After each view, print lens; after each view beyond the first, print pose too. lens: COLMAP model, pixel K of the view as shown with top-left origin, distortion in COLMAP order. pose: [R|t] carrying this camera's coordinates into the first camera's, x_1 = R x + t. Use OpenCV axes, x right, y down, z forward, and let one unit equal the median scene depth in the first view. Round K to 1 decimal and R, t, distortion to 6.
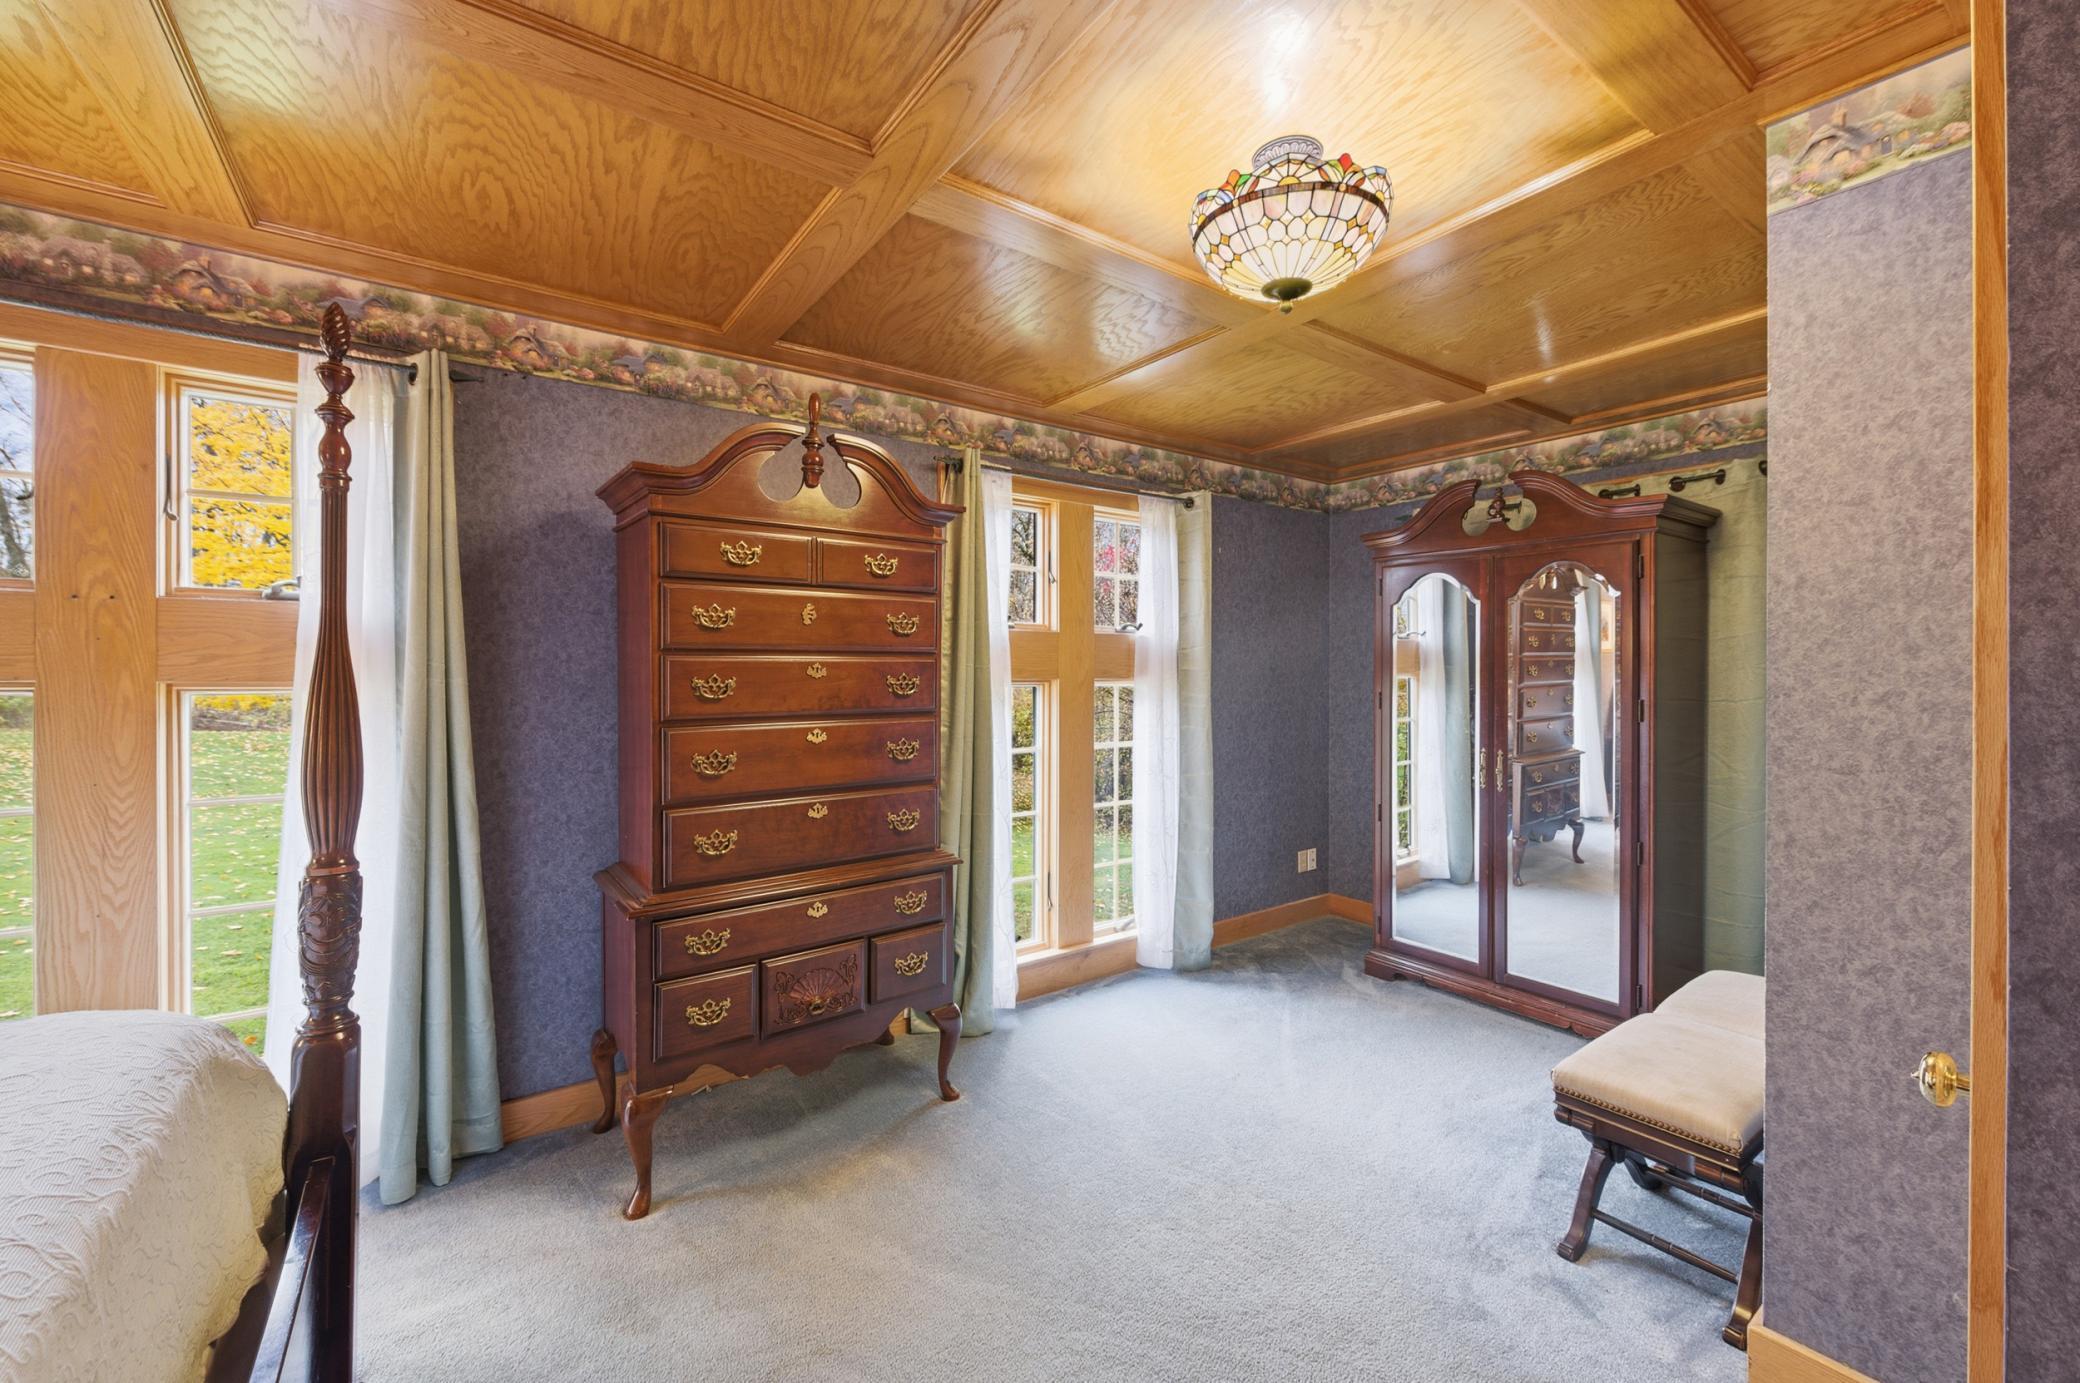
lens RADIAL K [[836.3, 0, 1047.8], [0, 836.3, 675.7], [0, 0, 1]] dist [0.004005, 0.000280]
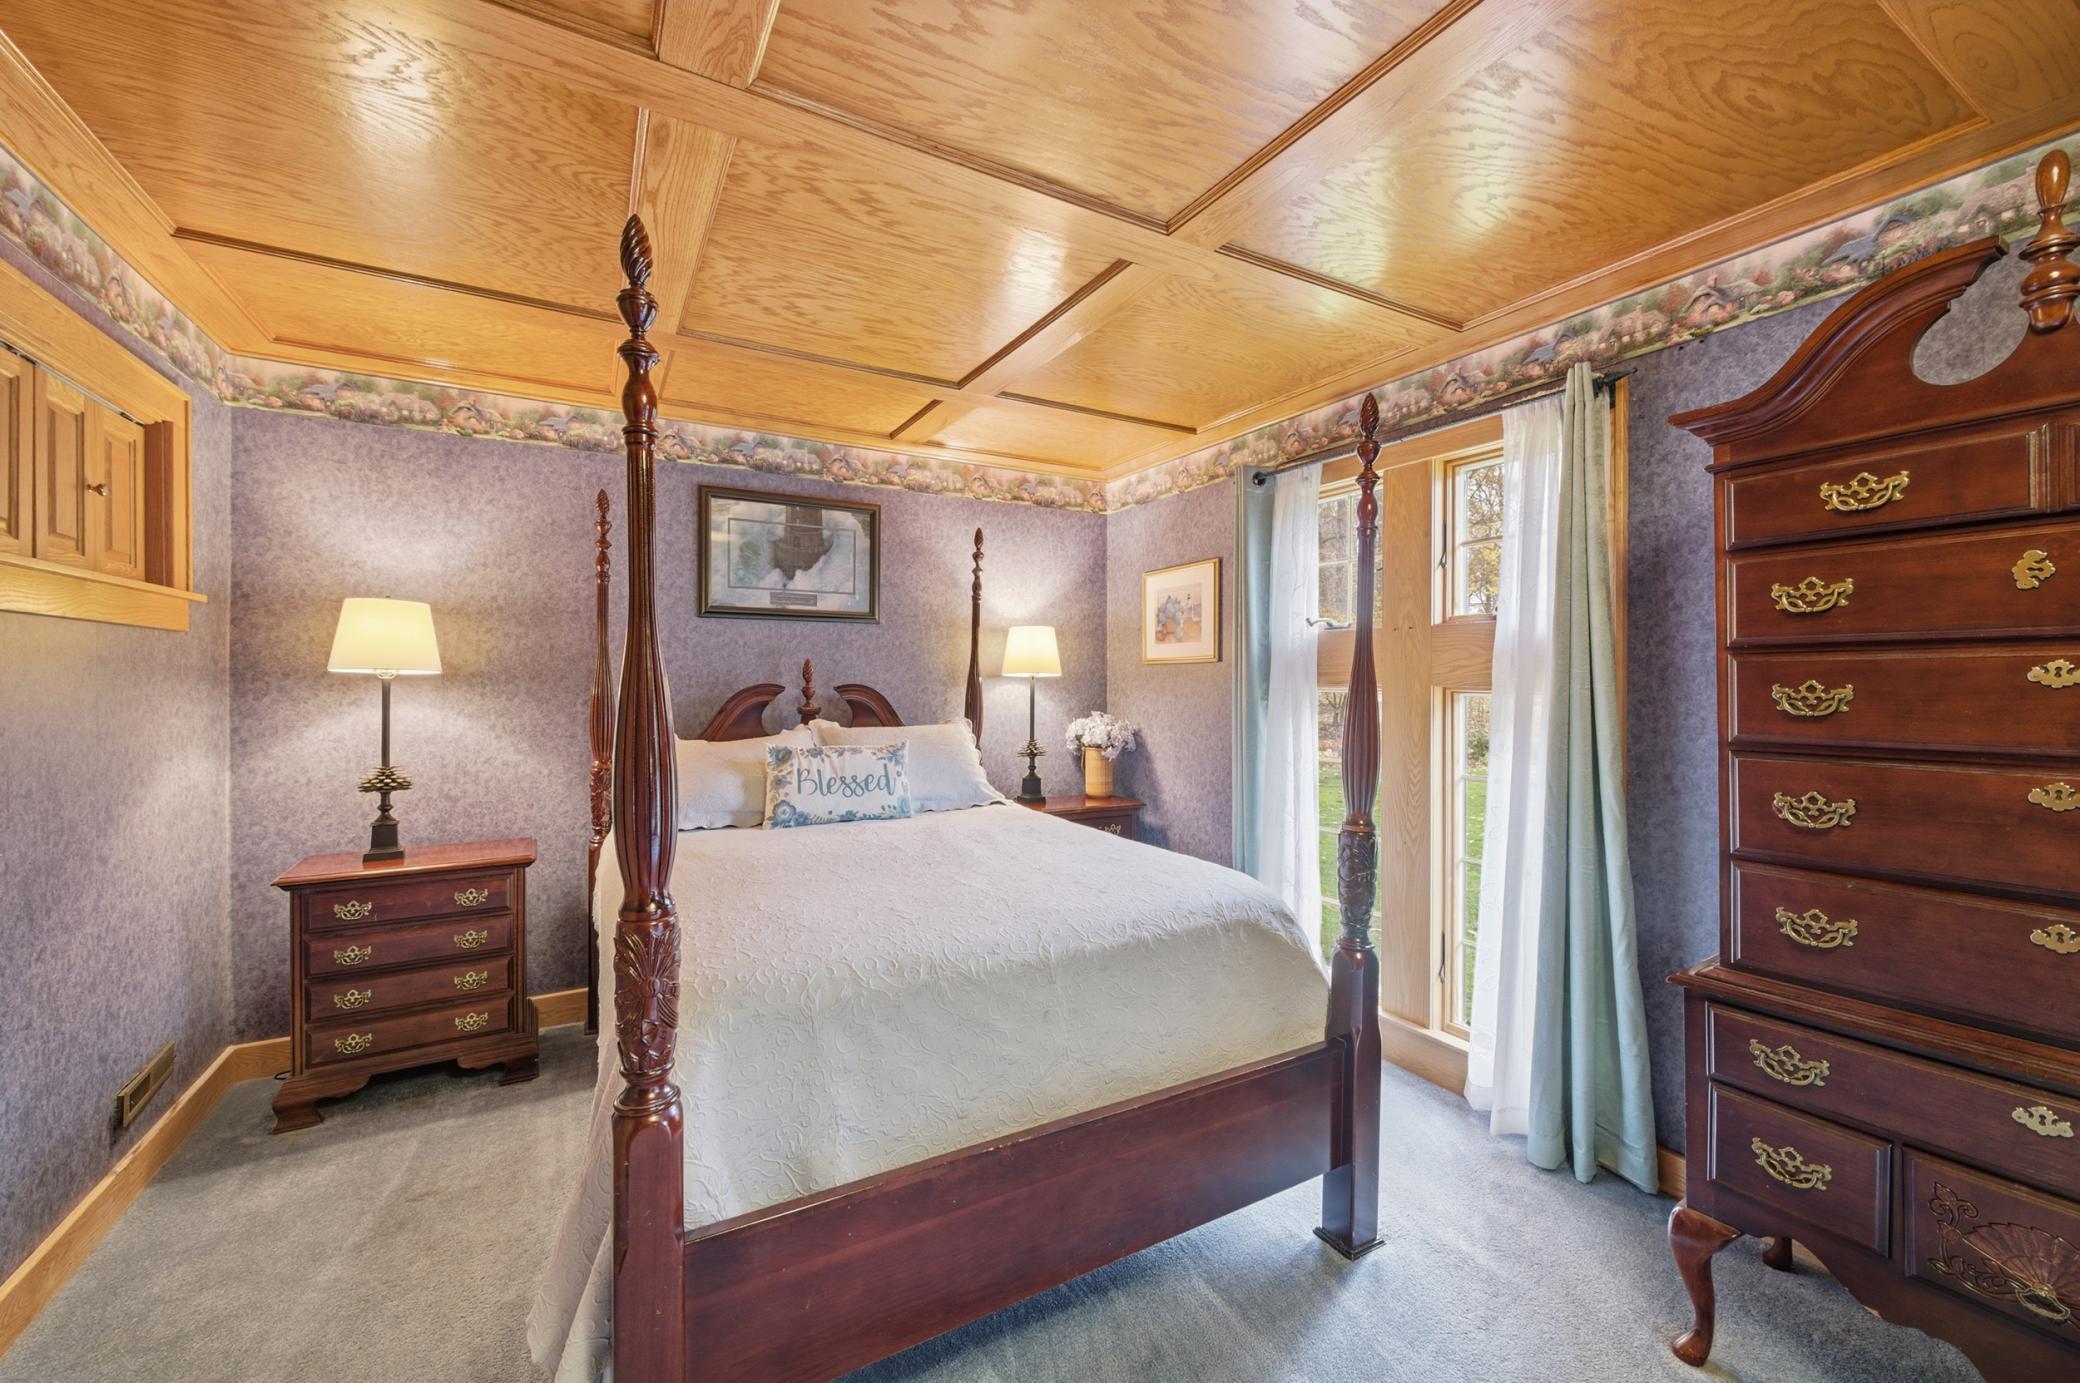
lens RADIAL K [[836.3, 0, 1050.0], [0, 836.3, 687.5], [0, 0, 1]] dist [0.004005, 0.000280]
pose [[-0.101991, 0.007406, -0.994758, 0.341404], [-0.003740, 0.999962, 0.007829, 0.001529], [0.994778, 0.004518, -0.101959, 0.442626]]
